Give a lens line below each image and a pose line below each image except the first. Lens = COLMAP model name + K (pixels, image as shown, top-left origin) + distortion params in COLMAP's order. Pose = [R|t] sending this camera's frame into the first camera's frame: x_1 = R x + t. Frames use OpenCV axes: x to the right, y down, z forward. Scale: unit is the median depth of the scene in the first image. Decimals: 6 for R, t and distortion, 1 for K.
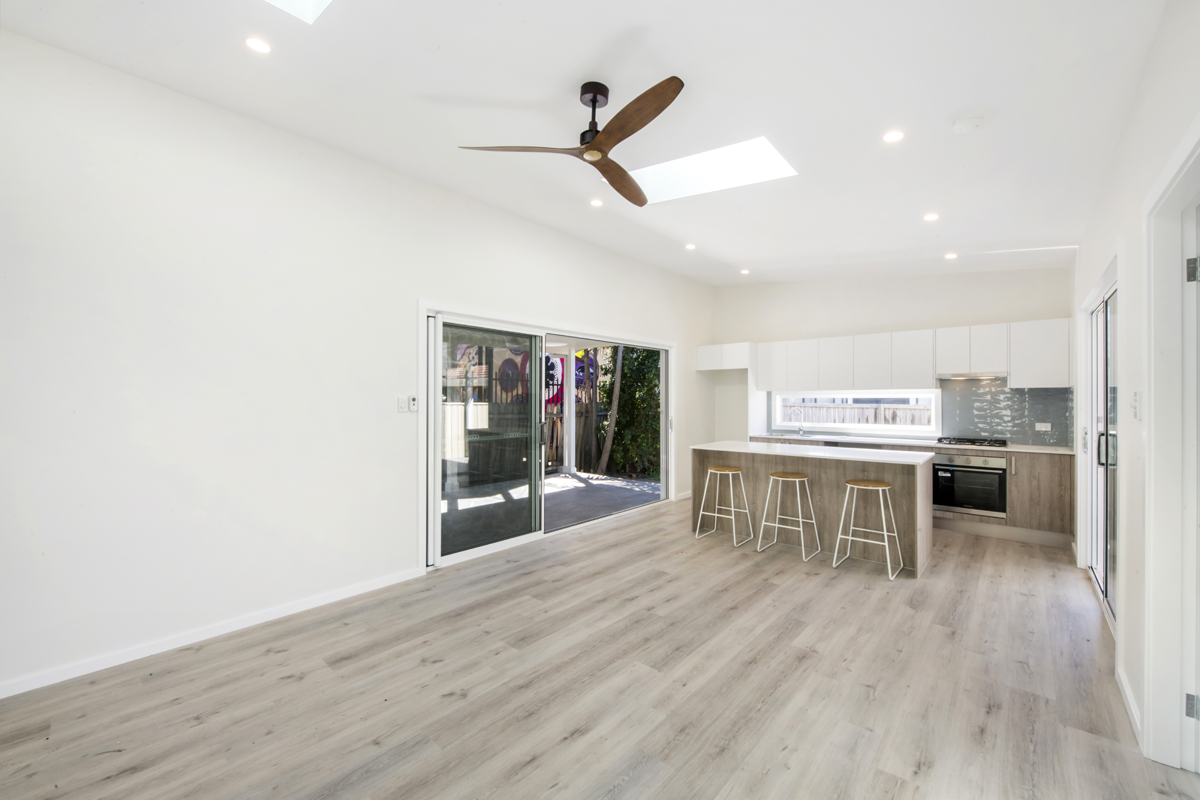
lens RADIAL K [[478.4, 0, 597.4], [0, 478.4, 399.0], [0, 0, 1]] dist [-0.001804, -0.002039]
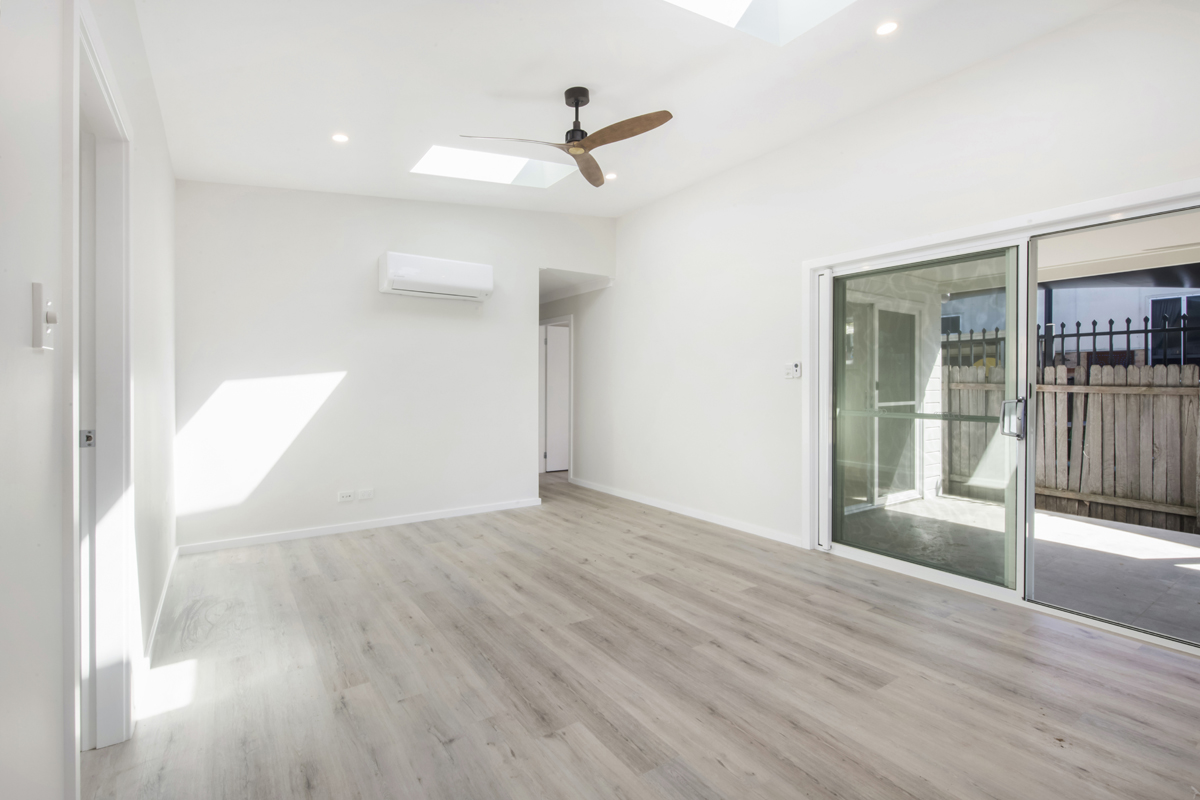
lens RADIAL K [[544.9, 0, 599.3], [0, 544.9, 396.1], [0, 0, 1]] dist [0.001111, -0.001713]
pose [[-0.239120, 0.019251, -0.970799, 0.806011], [-0.000587, 0.999800, 0.019971, 0.041524], [0.970990, 0.005346, -0.239061, 0.874266]]
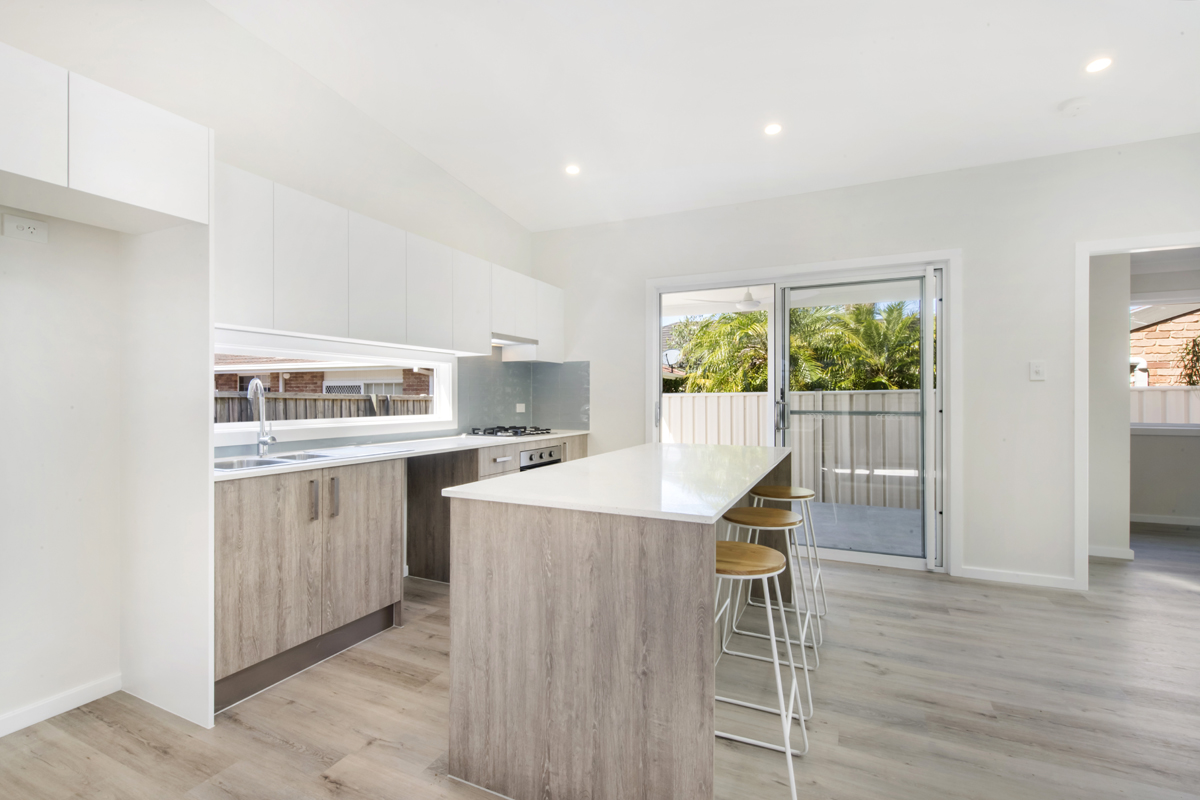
lens RADIAL K [[544.9, 0, 595.7], [0, 544.9, 393.4], [0, 0, 1]] dist [0.001111, -0.001713]
pose [[-0.277701, 0.006957, 0.960642, -0.072312], [-0.000423, 0.999973, -0.007364, 0.053077], [-0.960667, -0.002451, -0.277690, 1.528629]]
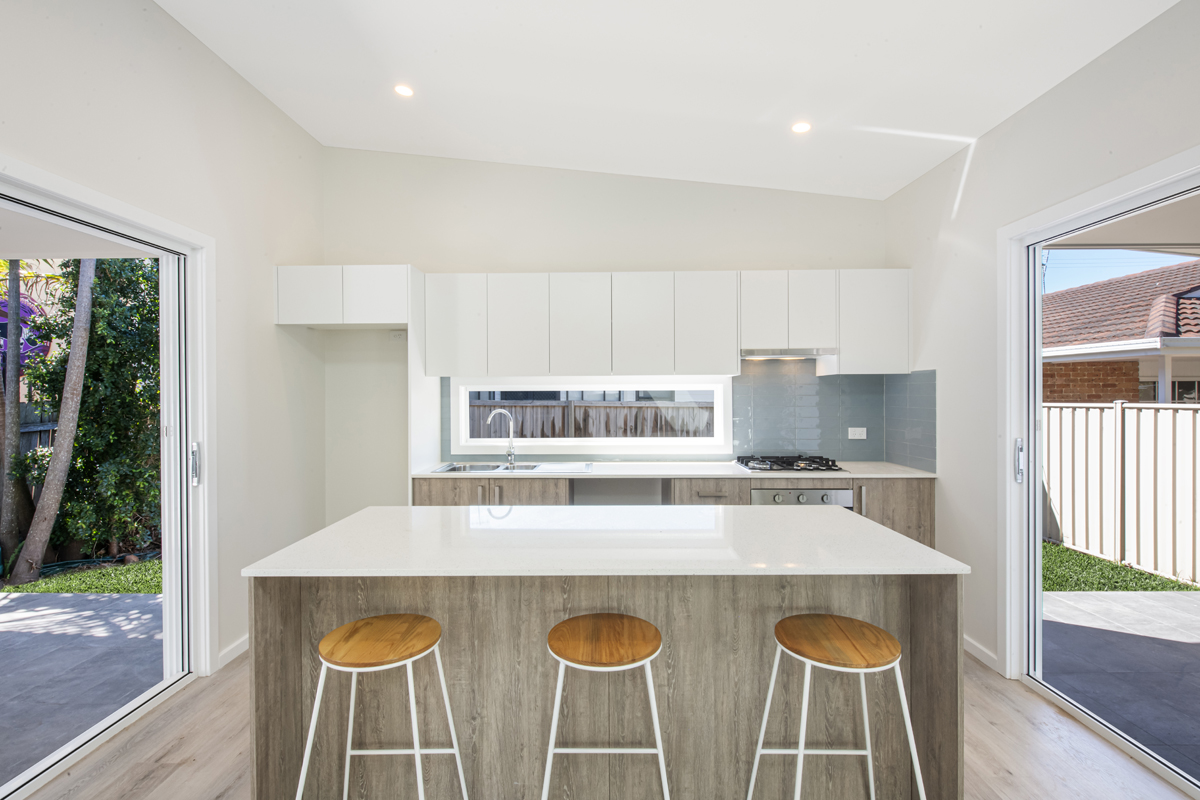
lens RADIAL K [[560.4, 0, 595.7], [0, 560.4, 396.6], [0, 0, 1]] dist [0.002916, -0.001654]
pose [[0.757935, -0.005875, 0.652303, 0.188694], [0.003499, 0.999982, 0.004942, 0.002390], [-0.652320, -0.001463, 0.757942, 0.858984]]
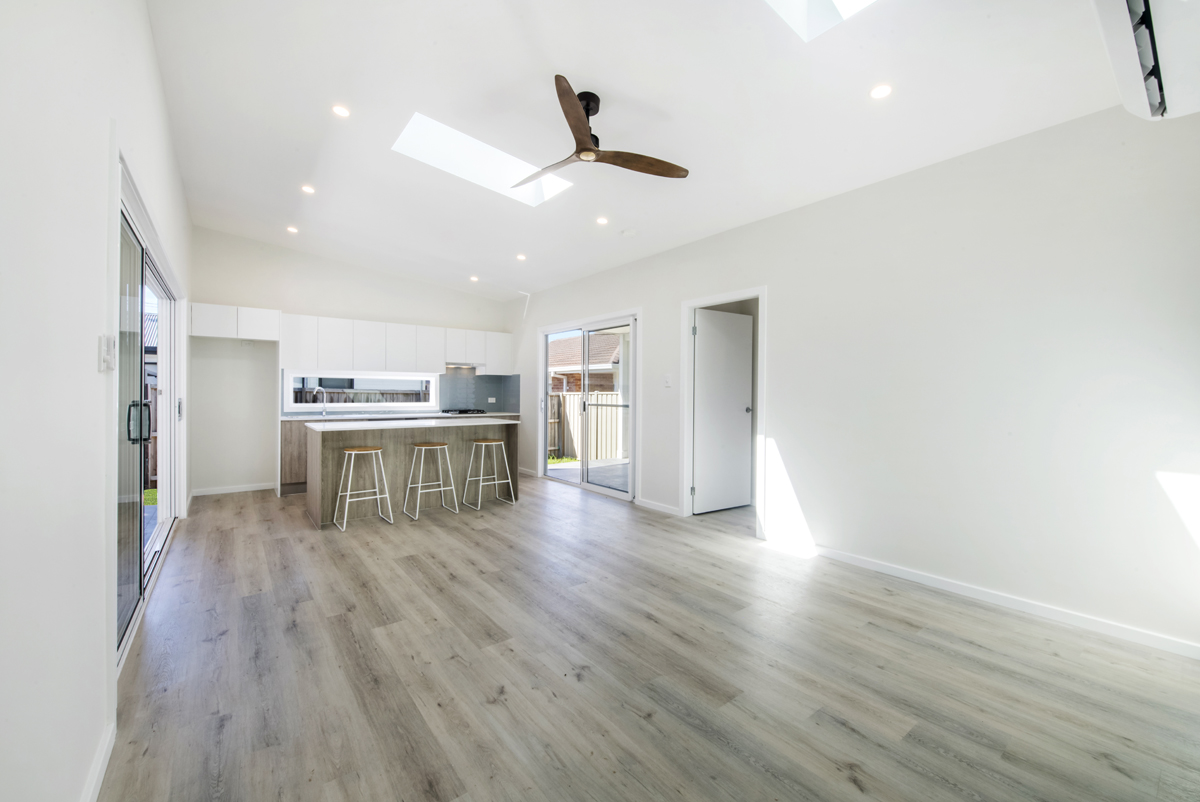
lens RADIAL K [[478.4, 0, 598.0], [0, 478.4, 395.0], [0, 0, 1]] dist [-0.001804, -0.002039]
pose [[0.189832, -0.003002, 0.981812, -0.730947], [-0.007844, 0.999959, 0.004574, 0.042094], [-0.981785, -0.008570, 0.189800, 0.479287]]
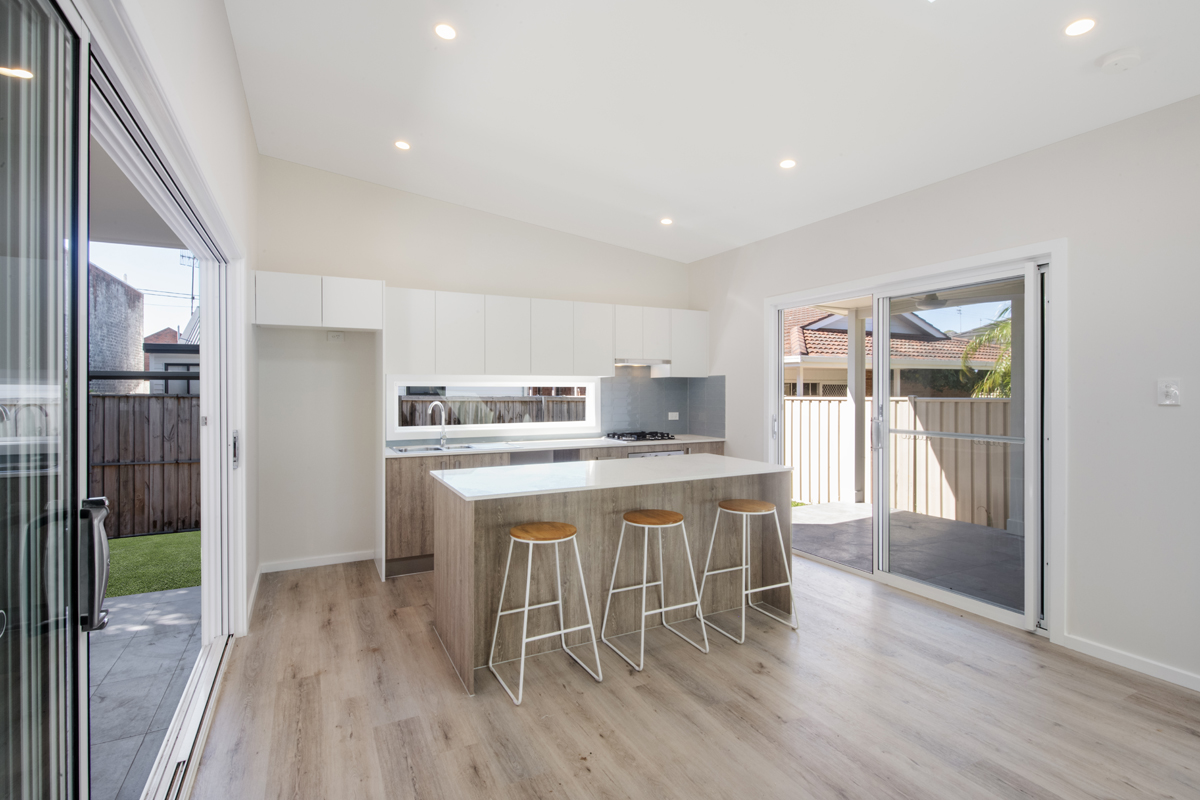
lens RADIAL K [[560.4, 0, 596.3], [0, 560.4, 393.7], [0, 0, 1]] dist [0.002916, -0.001654]
pose [[0.367139, -0.006498, 0.930143, -0.312966], [-0.000251, 0.999975, 0.007085, 0.003680], [-0.930166, -0.002835, 0.367129, 0.957009]]
